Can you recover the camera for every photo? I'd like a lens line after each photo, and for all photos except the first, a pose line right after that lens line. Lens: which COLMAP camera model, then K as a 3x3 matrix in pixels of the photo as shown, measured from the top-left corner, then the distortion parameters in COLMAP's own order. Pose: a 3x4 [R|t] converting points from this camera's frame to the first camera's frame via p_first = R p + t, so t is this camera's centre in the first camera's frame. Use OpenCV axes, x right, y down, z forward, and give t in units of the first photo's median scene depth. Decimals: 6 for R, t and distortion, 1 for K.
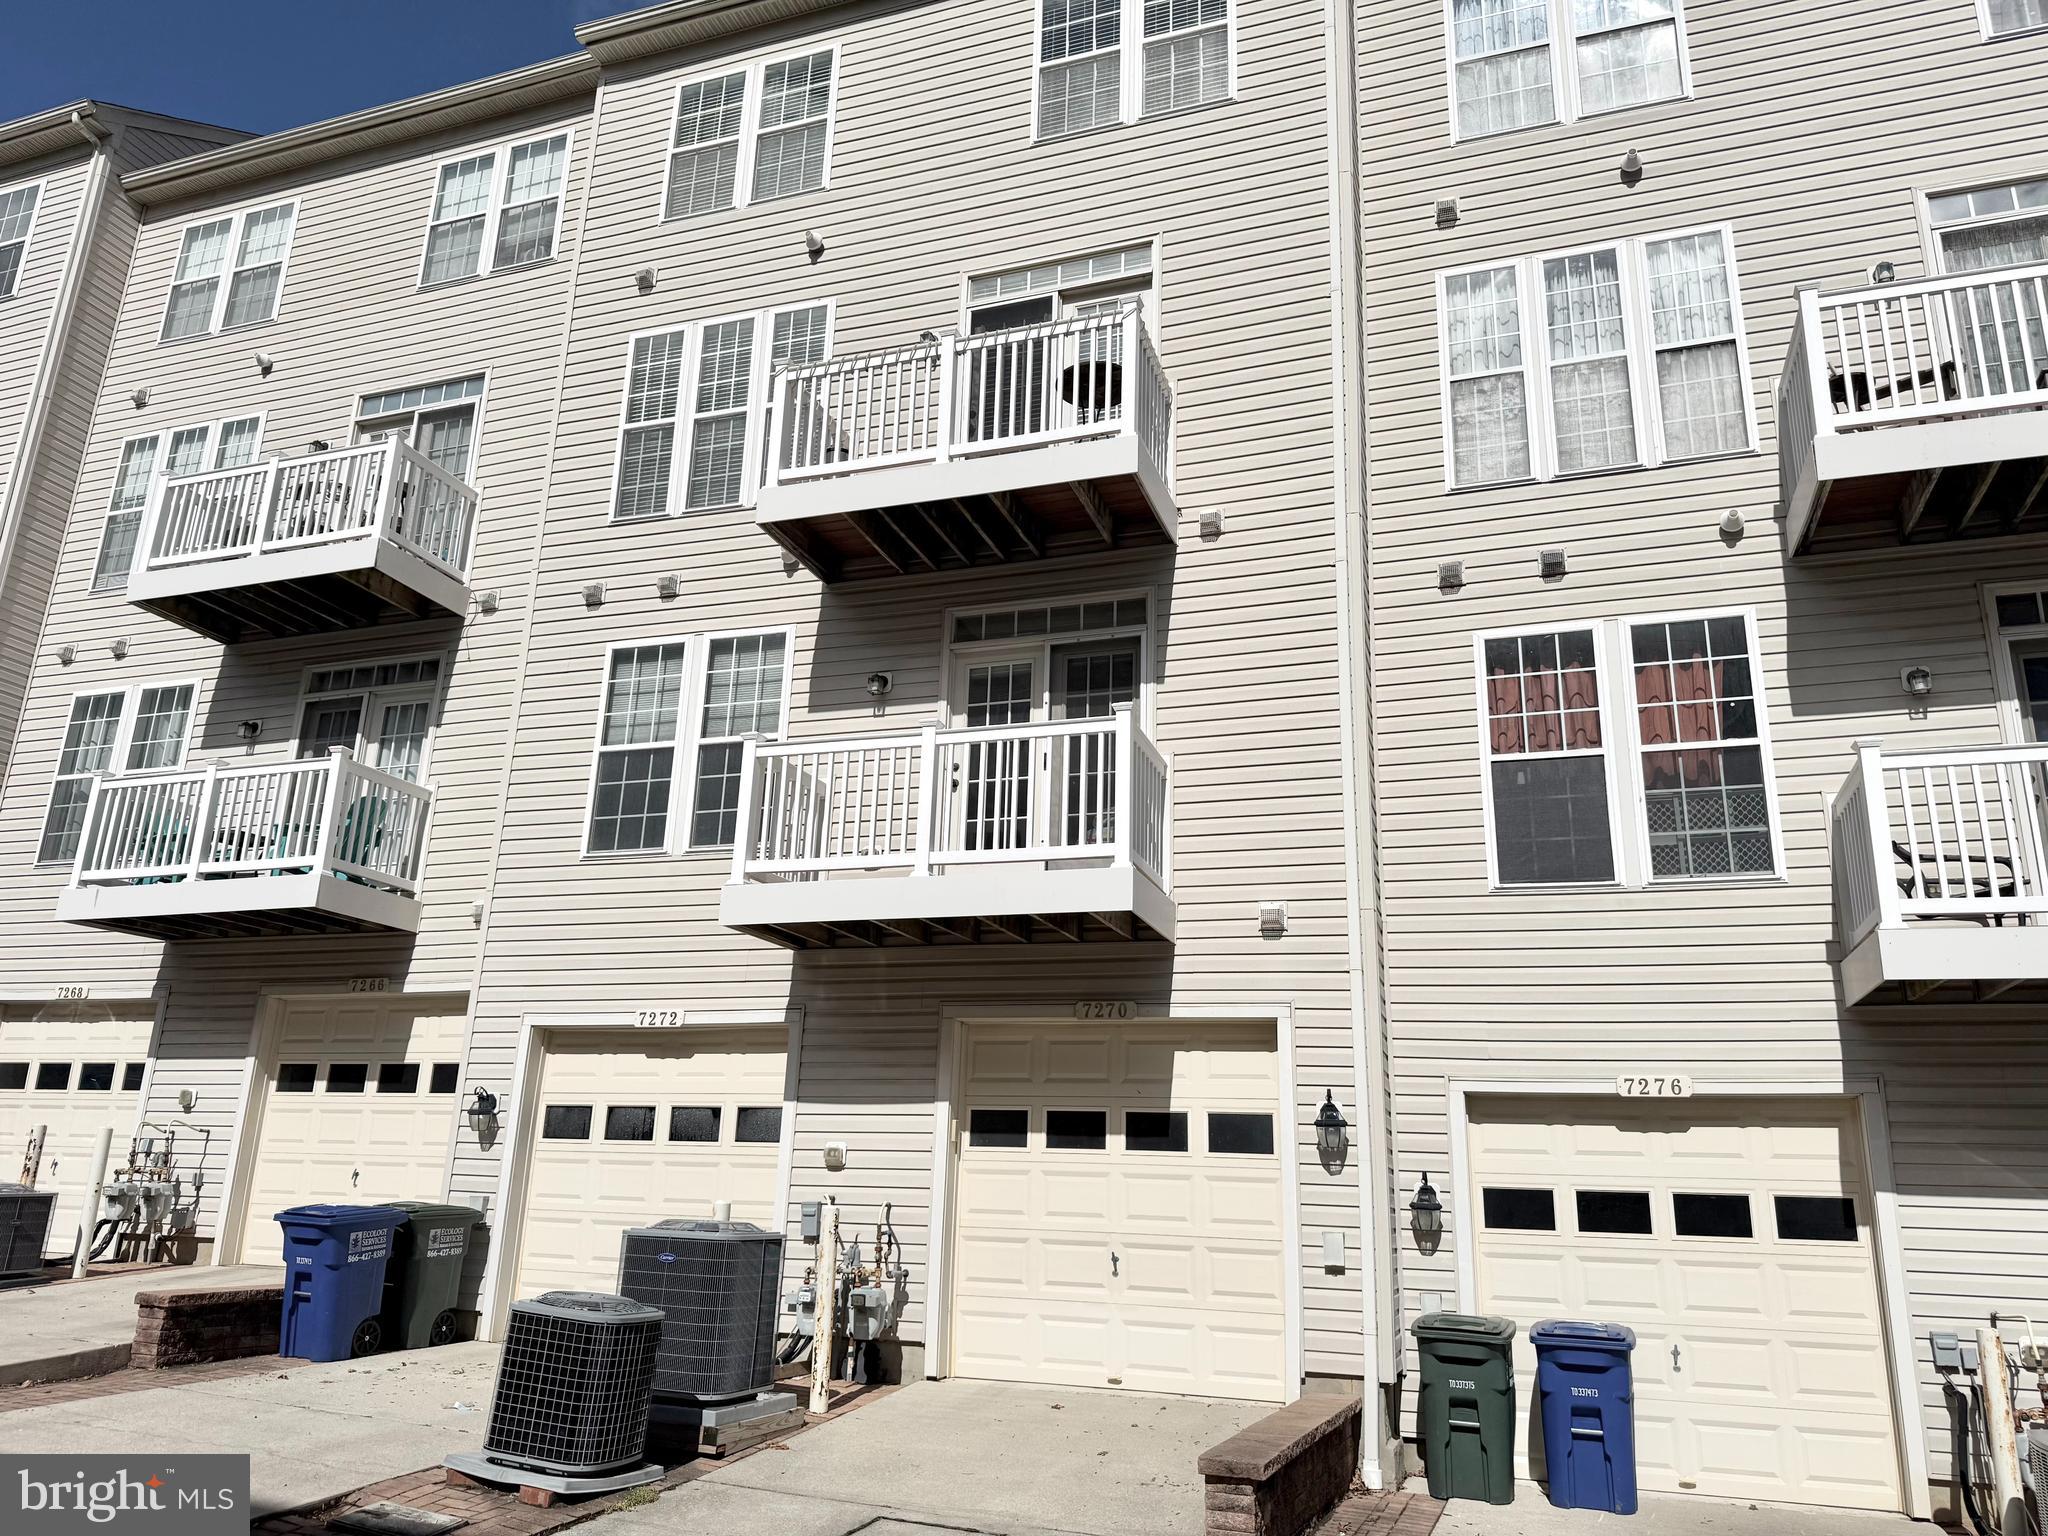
lens RADIAL K [[1400.6, 0, 1055.4], [0, 1400.6, 764.6], [0, 0, 1]] dist [0.071052, -0.083915]
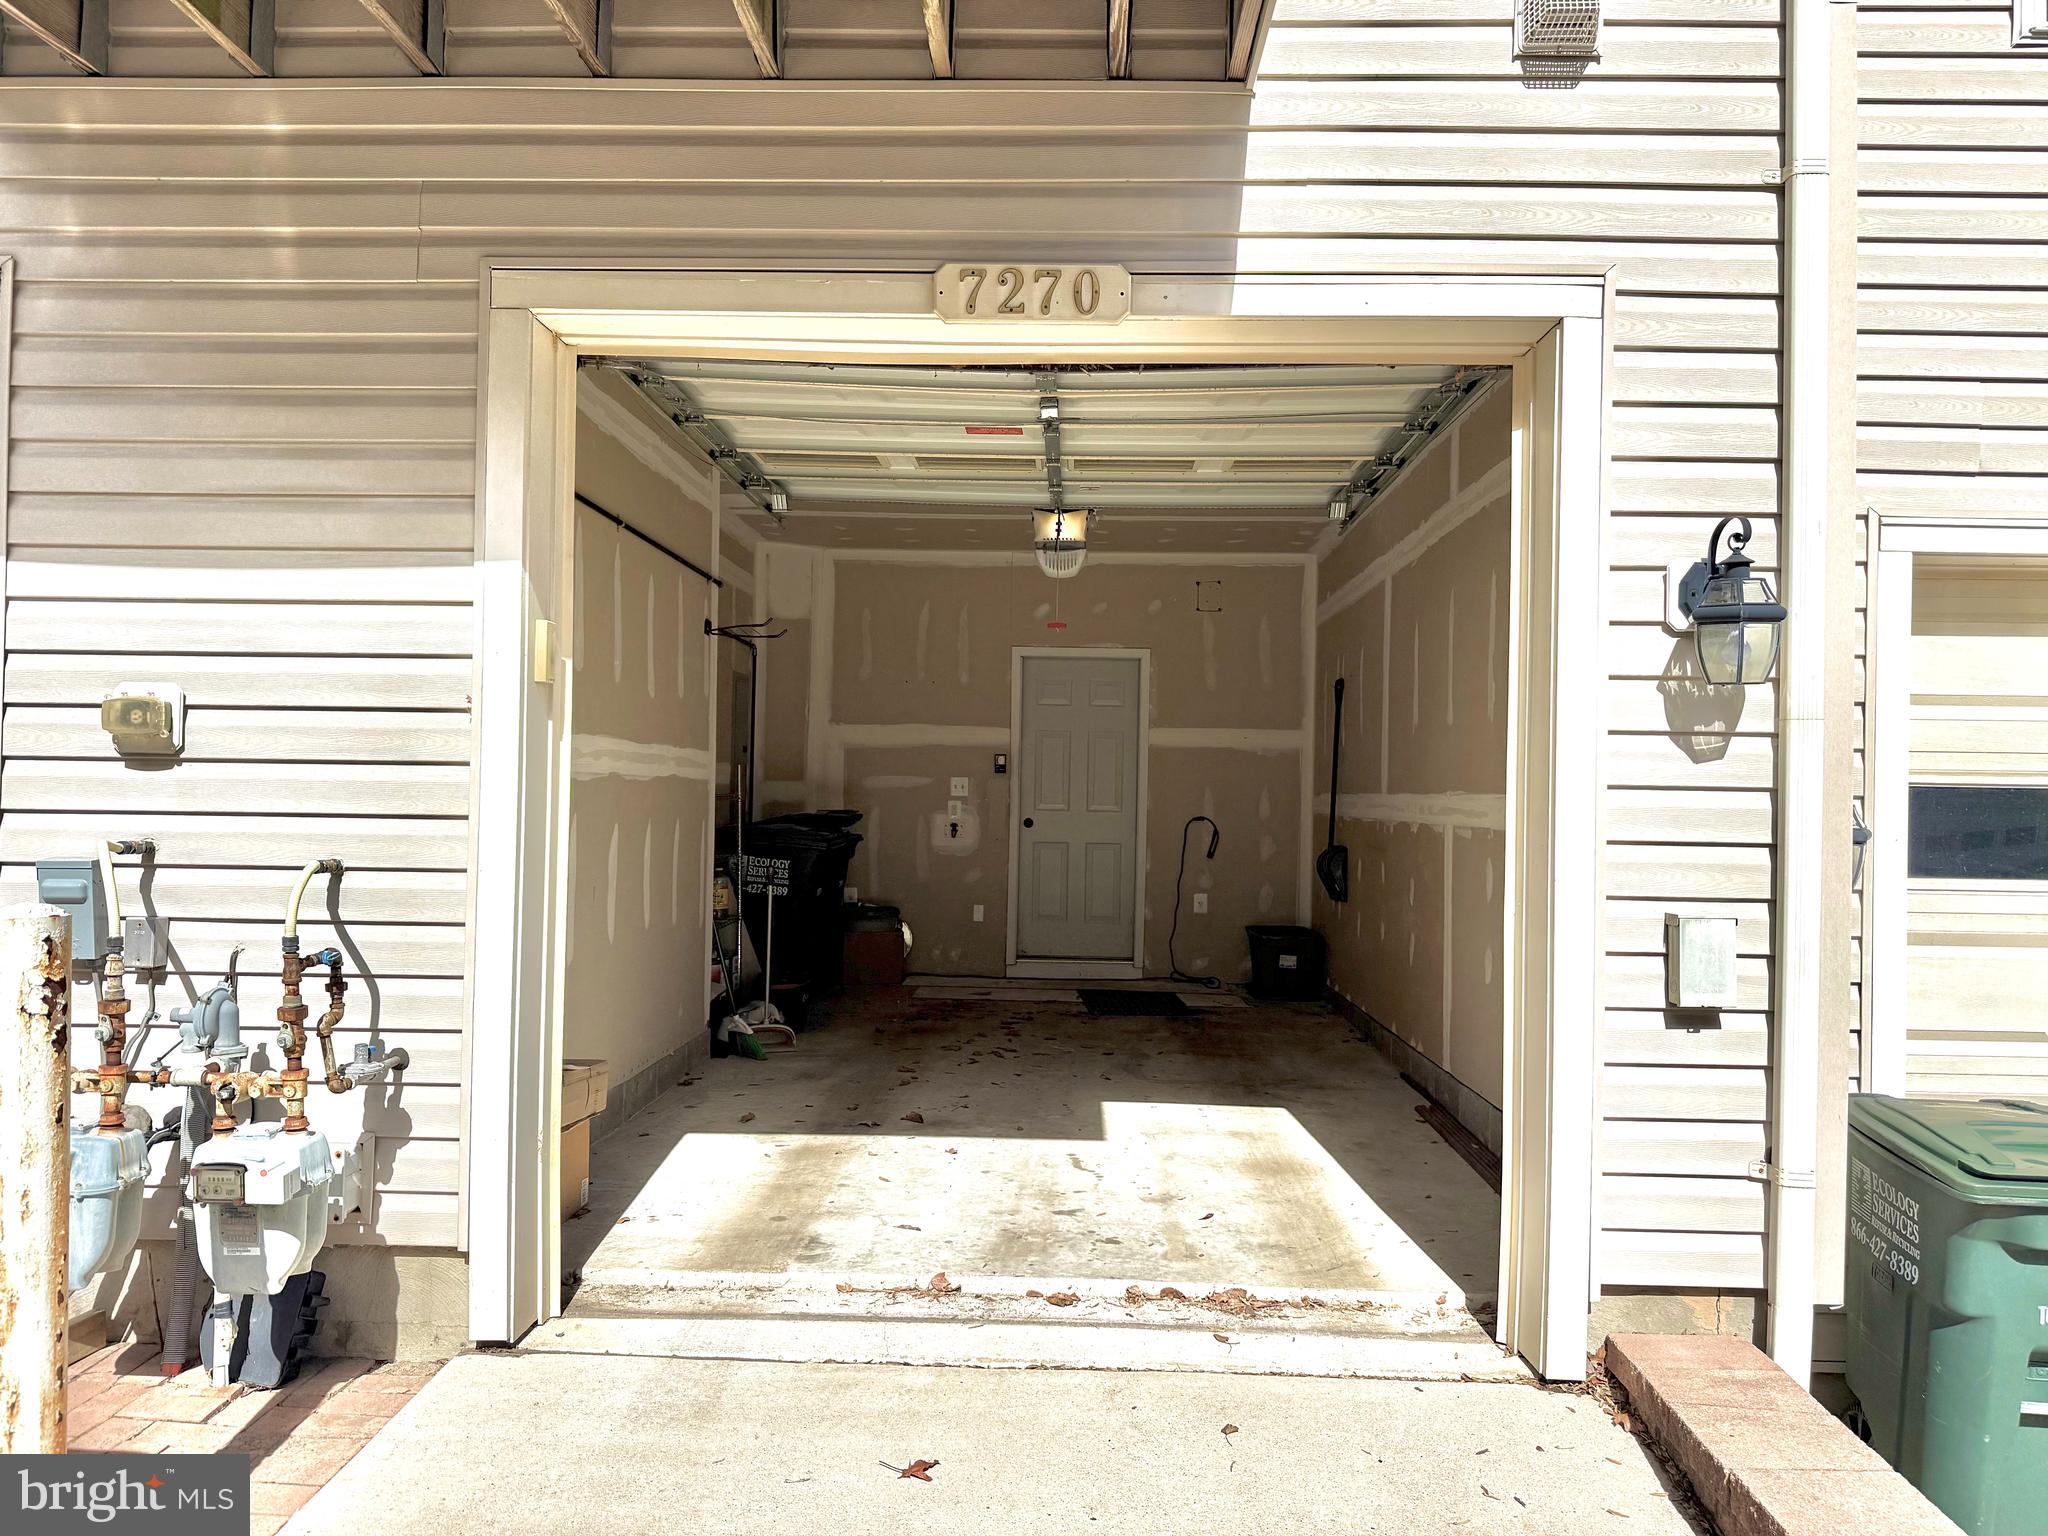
lens RADIAL K [[1400.6, 0, 1055.4], [0, 1400.6, 764.6], [0, 0, 1]] dist [0.071052, -0.083915]
pose [[0.951152, -0.008630, 0.308602, -0.061893], [-0.075345, 0.962894, 0.259149, 0.196922], [-0.299387, -0.269742, 0.915208, 0.671937]]
